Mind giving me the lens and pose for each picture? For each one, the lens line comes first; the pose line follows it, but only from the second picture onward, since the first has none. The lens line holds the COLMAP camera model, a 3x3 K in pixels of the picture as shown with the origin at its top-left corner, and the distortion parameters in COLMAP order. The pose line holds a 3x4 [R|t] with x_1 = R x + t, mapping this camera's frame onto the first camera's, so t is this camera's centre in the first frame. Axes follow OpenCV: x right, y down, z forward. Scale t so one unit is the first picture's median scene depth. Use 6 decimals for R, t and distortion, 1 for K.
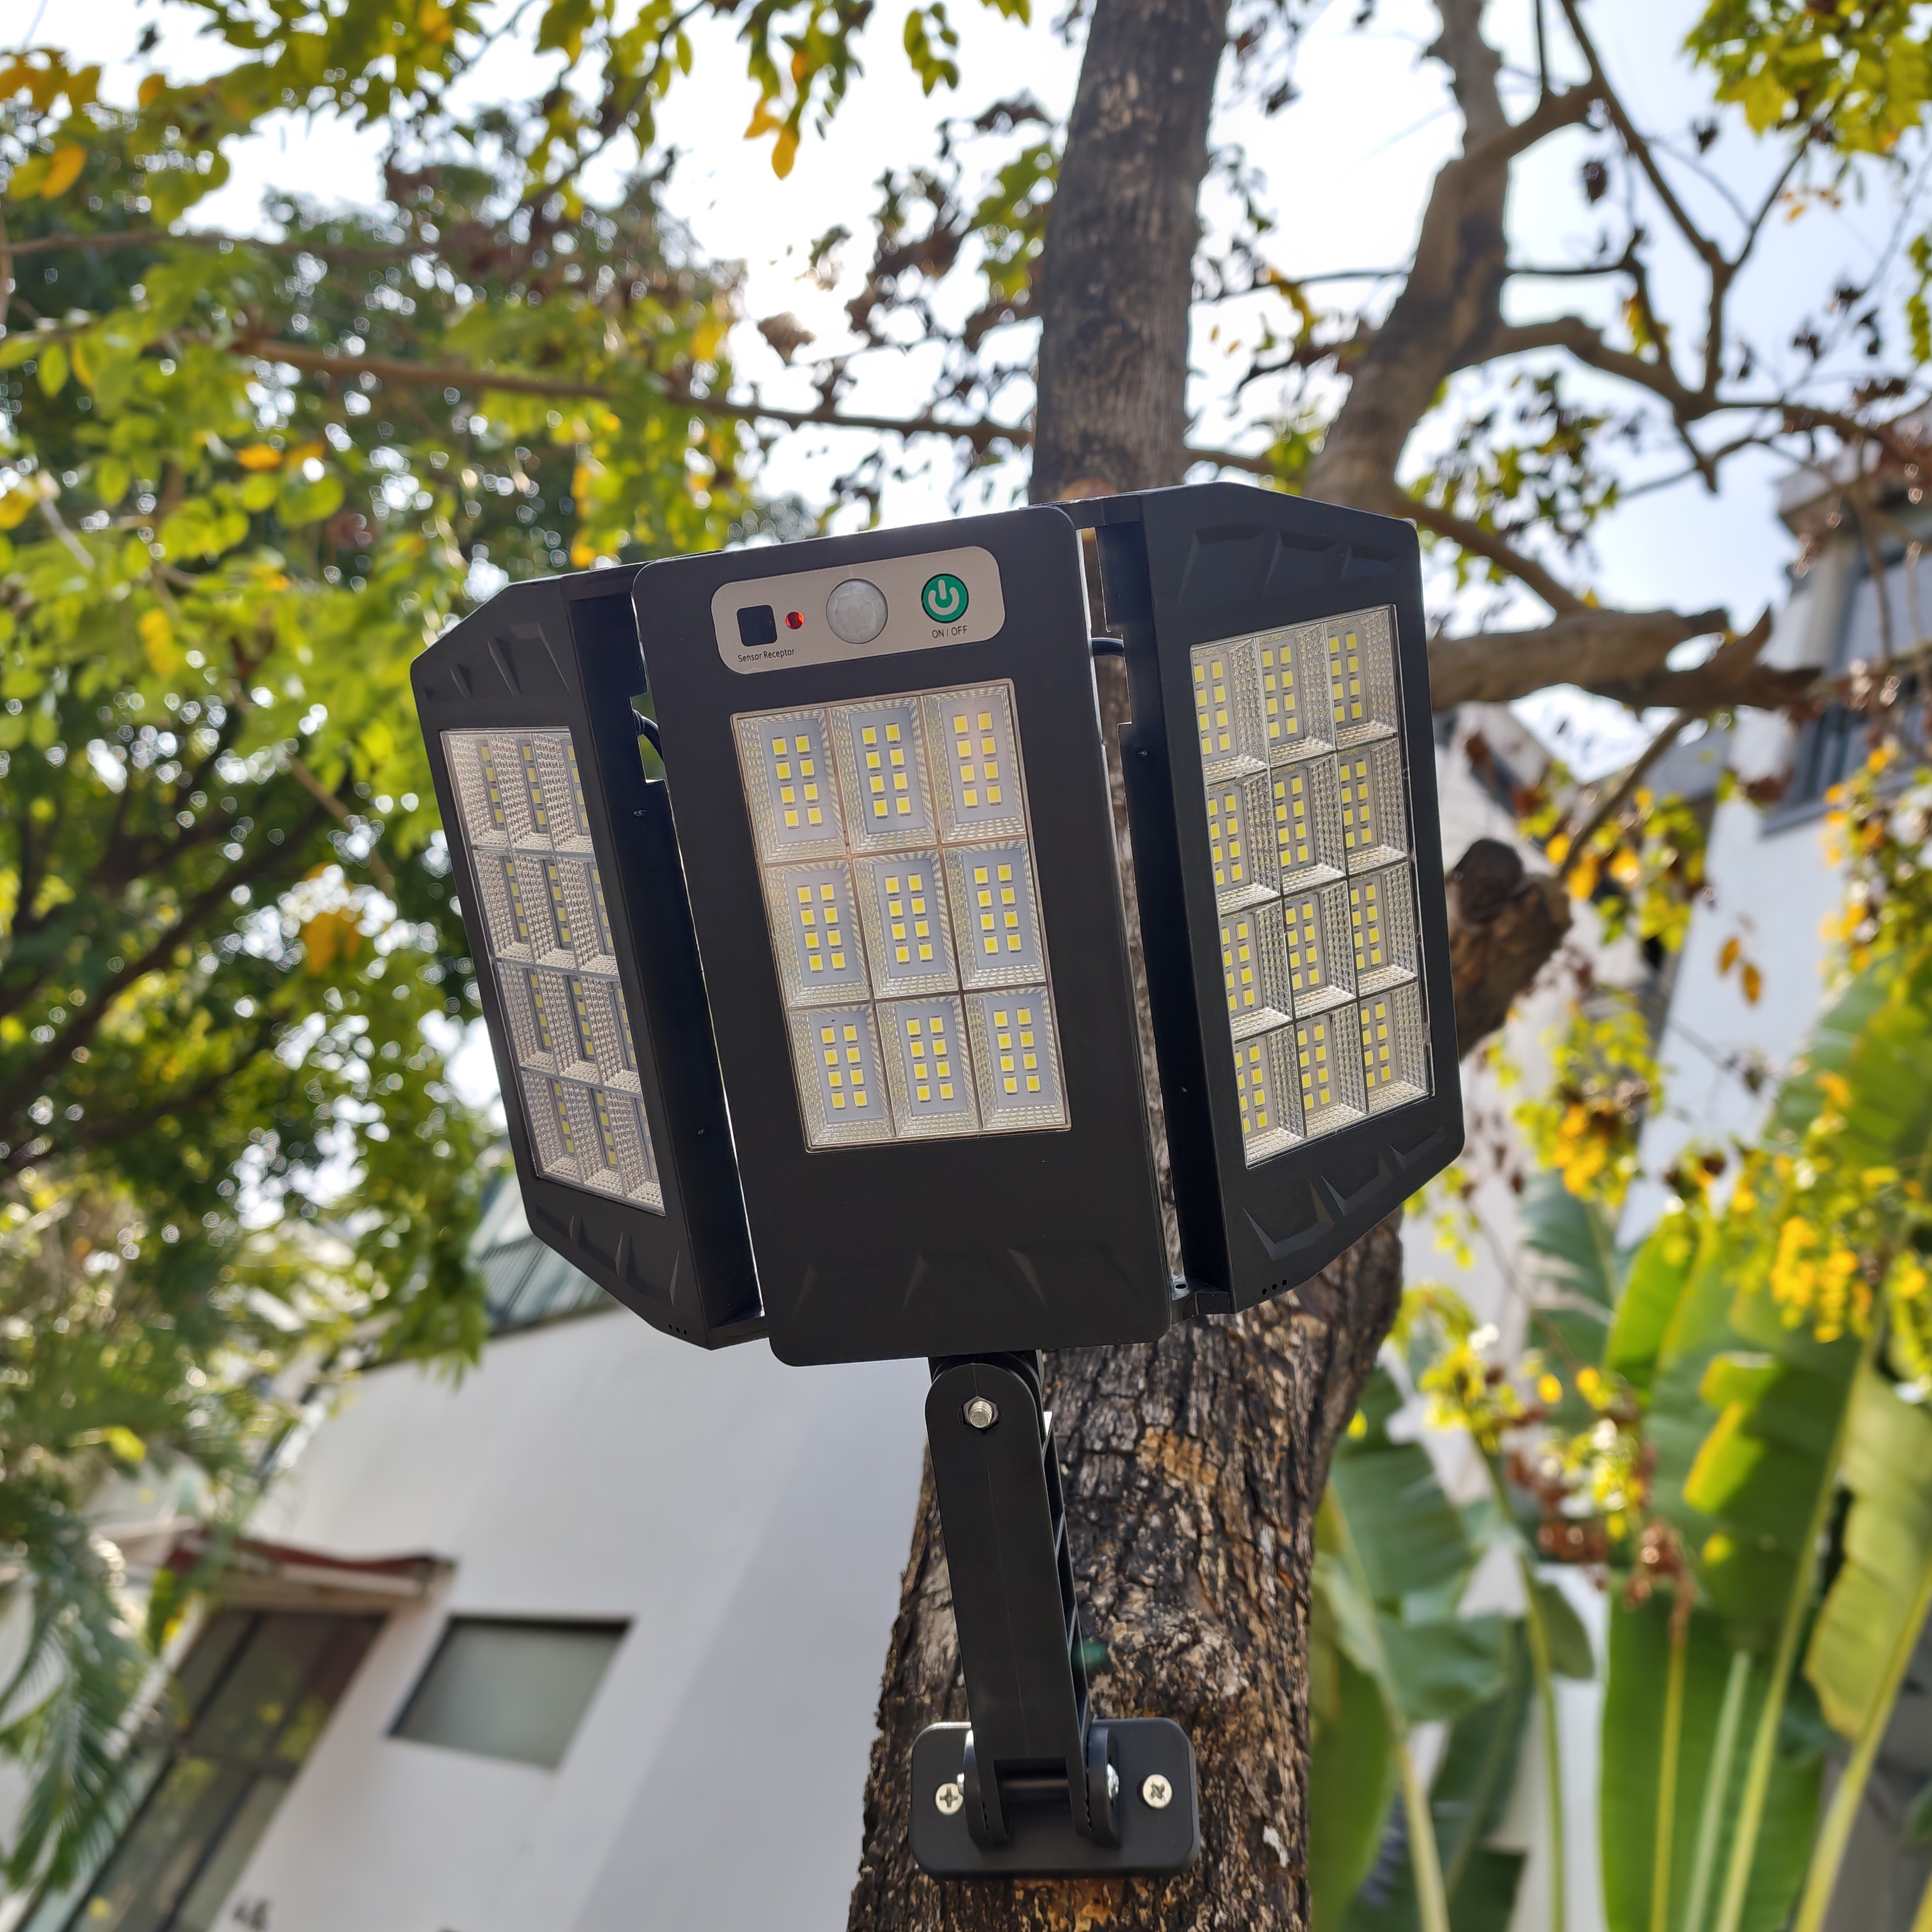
lens RADIAL K [[1902.6, 0, 957.7], [0, 1902.6, 955.8], [0, 0, 1]] dist [-0.006320, 0.000000]
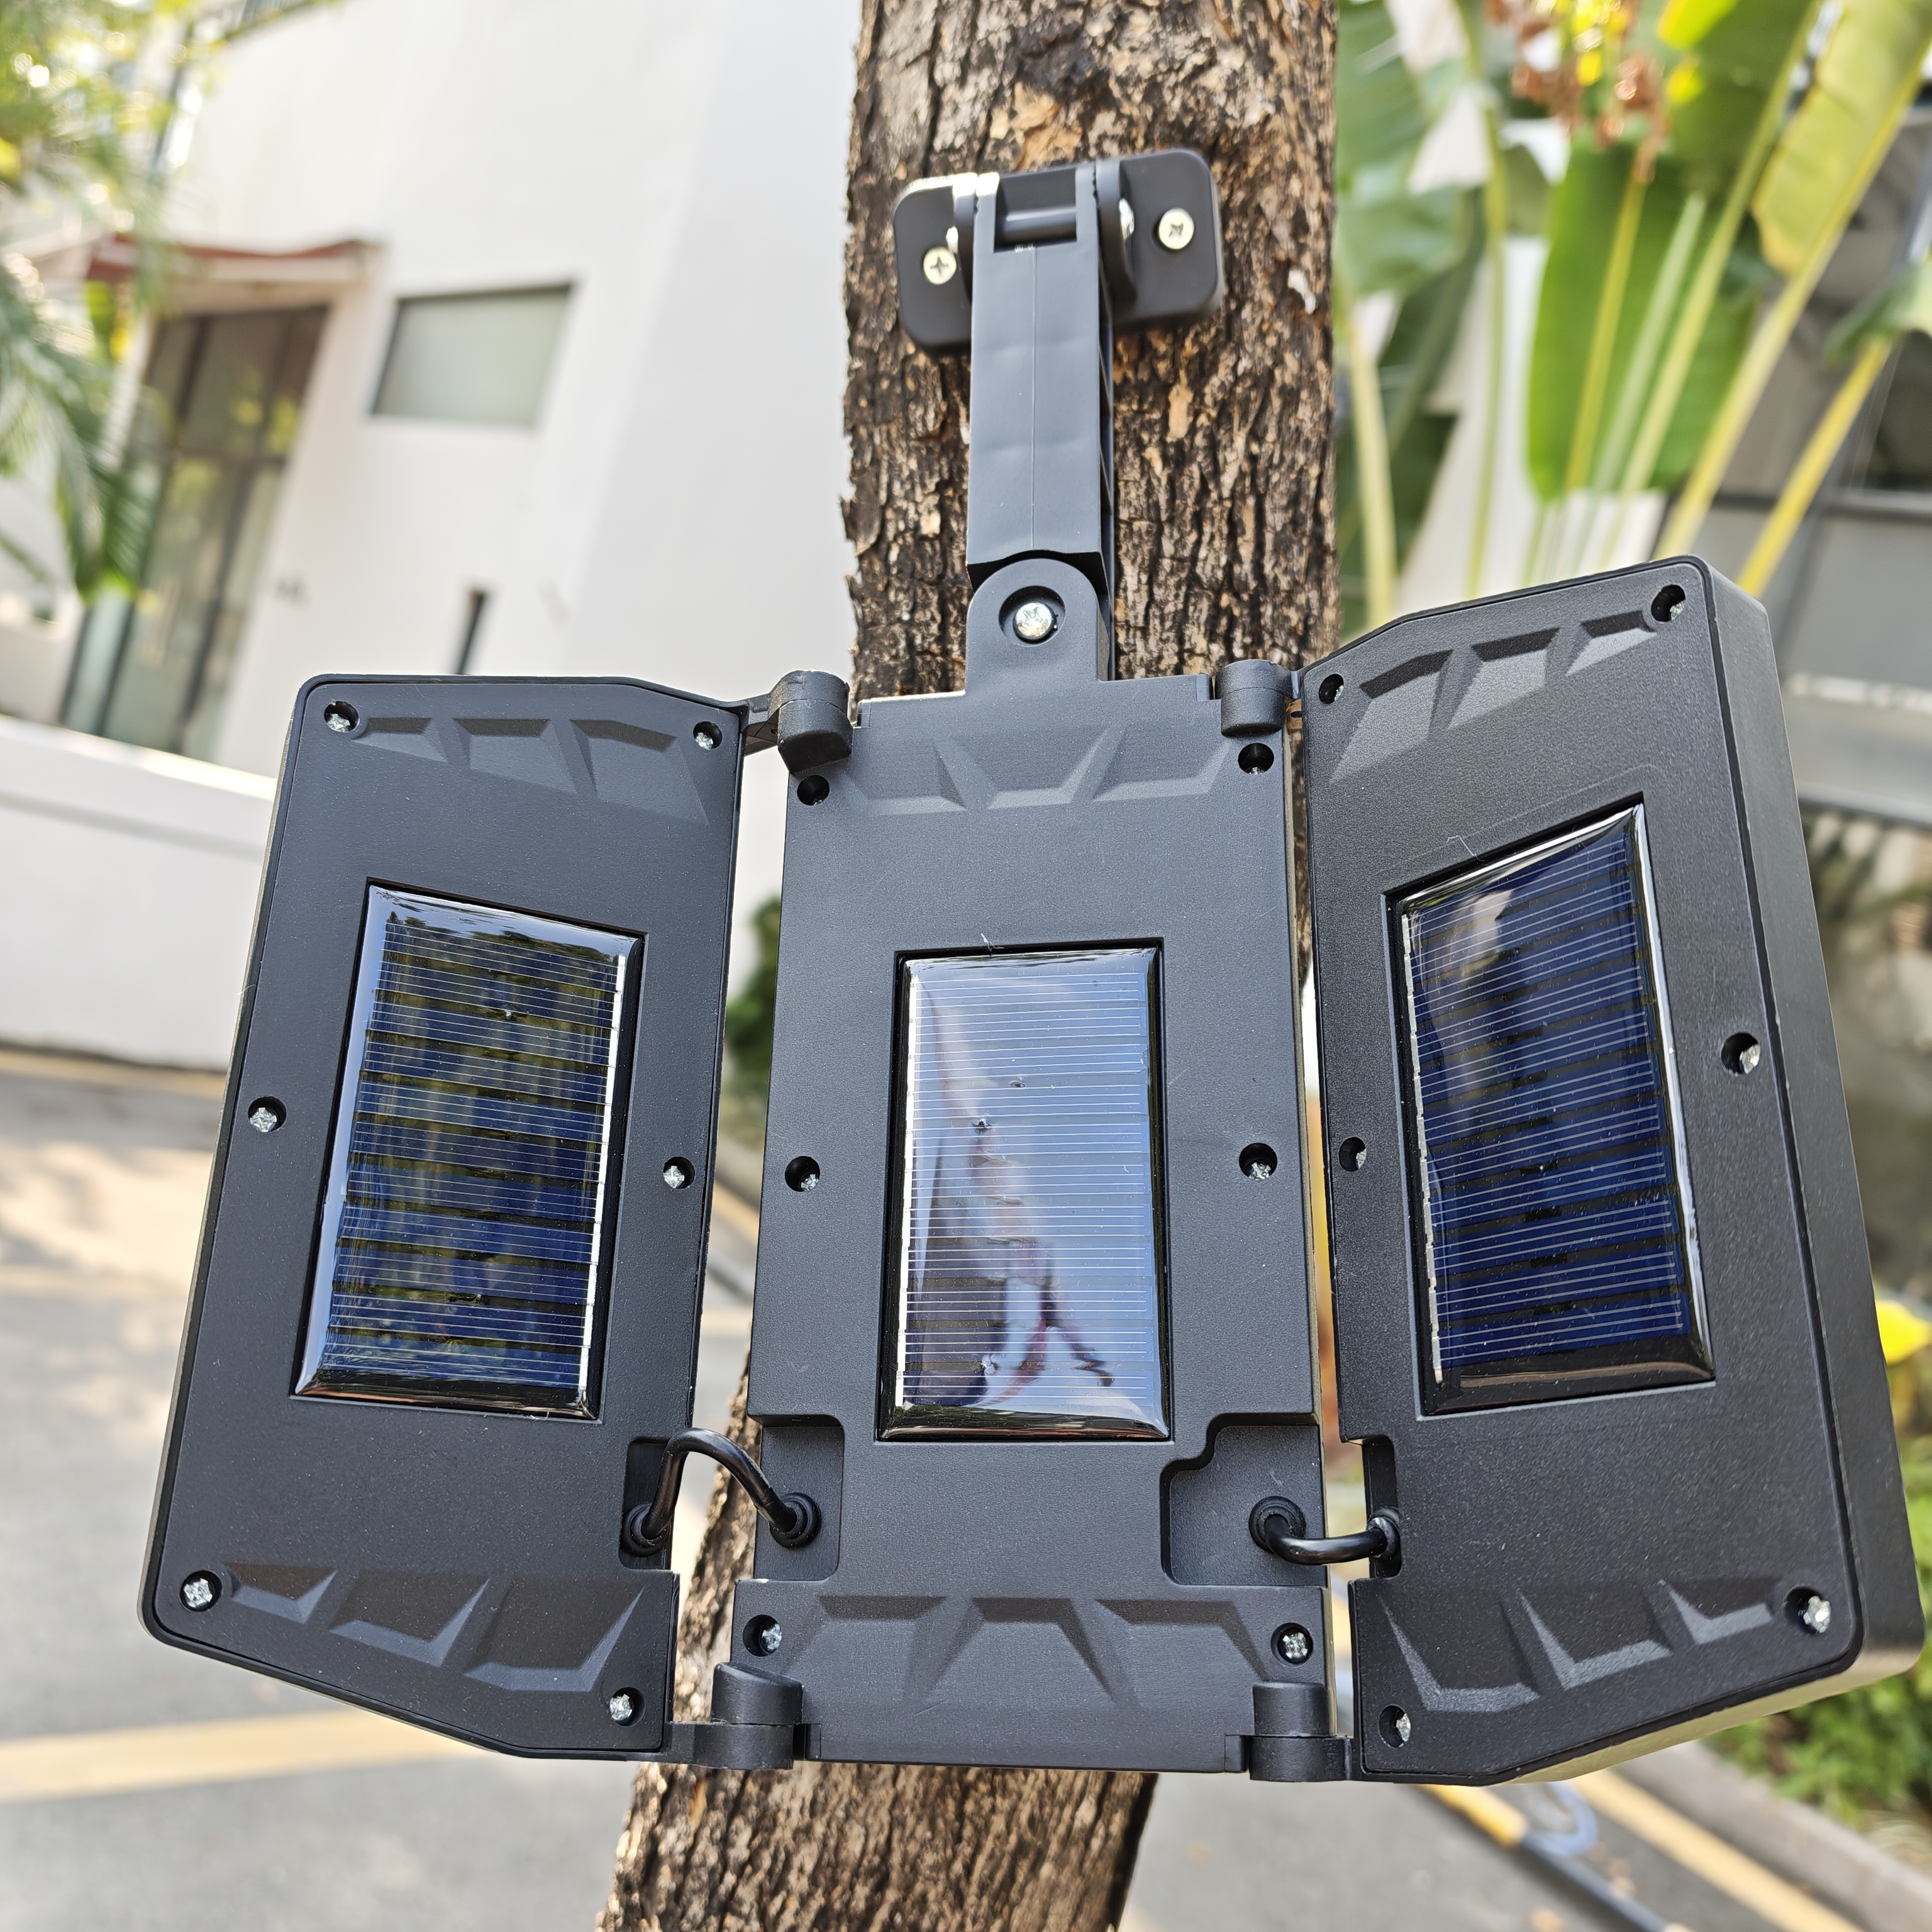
lens RADIAL K [[1902.6, 0, 960.5], [0, 1902.6, 958.4], [0, 0, 1]] dist [-0.006320, 0.000000]
pose [[0.994870, -0.100806, -0.008503, -0.018199], [0.083012, 0.765428, 0.638145, 0.115853], [-0.057820, -0.635577, 0.769870, 0.104979]]
